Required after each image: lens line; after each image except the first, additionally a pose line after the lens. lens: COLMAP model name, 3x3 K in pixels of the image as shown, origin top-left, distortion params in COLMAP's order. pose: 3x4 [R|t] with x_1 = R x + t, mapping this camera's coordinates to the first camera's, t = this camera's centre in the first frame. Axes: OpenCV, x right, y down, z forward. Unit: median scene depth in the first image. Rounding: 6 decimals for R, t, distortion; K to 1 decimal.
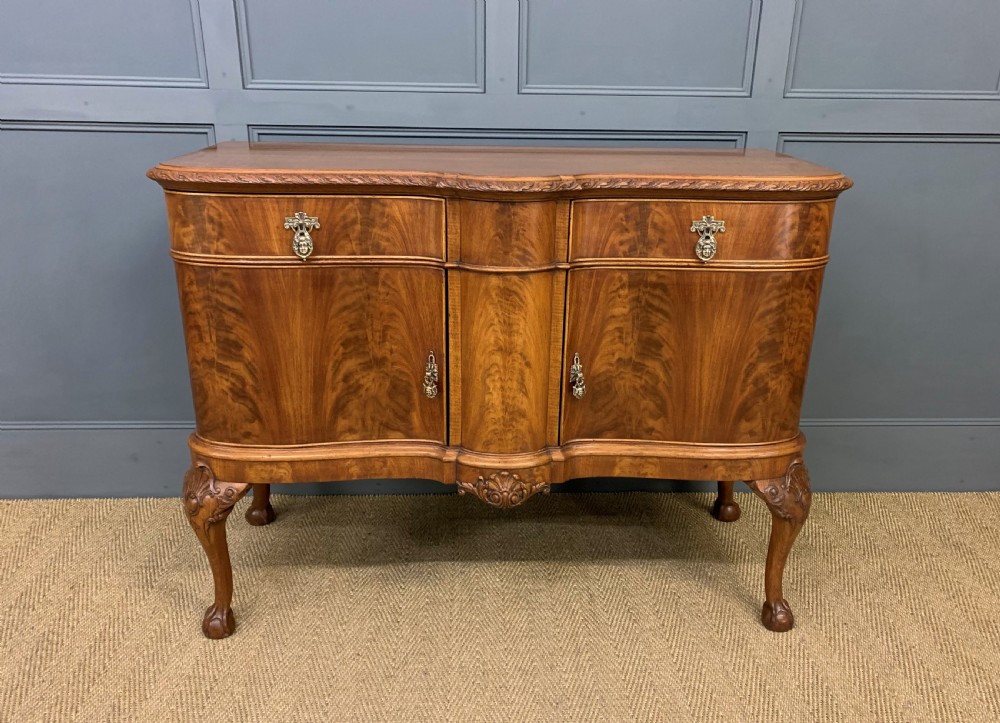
lens RADIAL K [[837.3, 0, 517.1], [0, 837.3, 410.1], [0, 0, 1]] dist [0.061266, -0.075084]
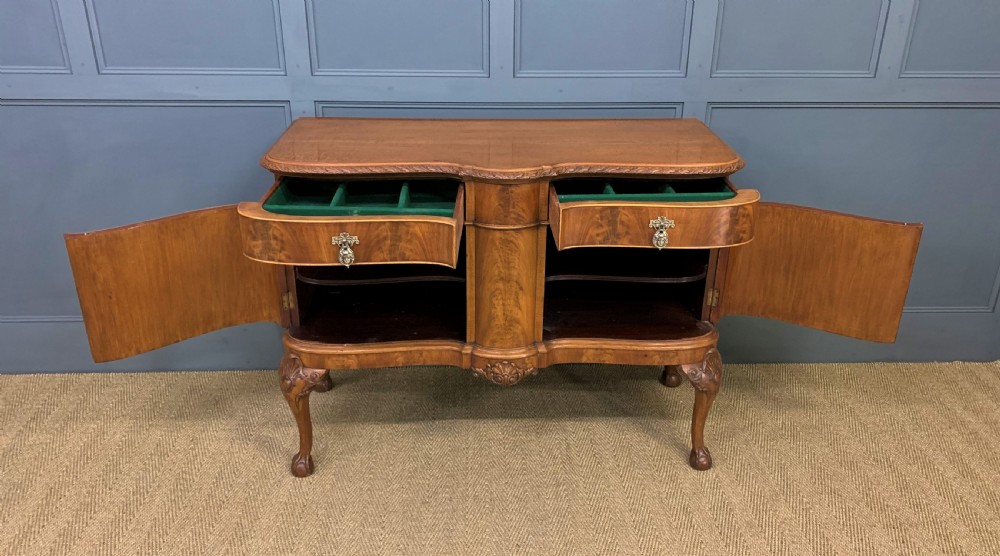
lens RADIAL K [[802.1, 0, 514.5], [0, 802.1, 279.8], [0, 0, 1]] dist [0.083642, -0.097426]
pose [[0.999994, -0.003497, 0.000486, 0.000722], [0.003479, 0.999453, 0.032882, -0.111564], [-0.000601, -0.032881, 0.999459, -0.374988]]
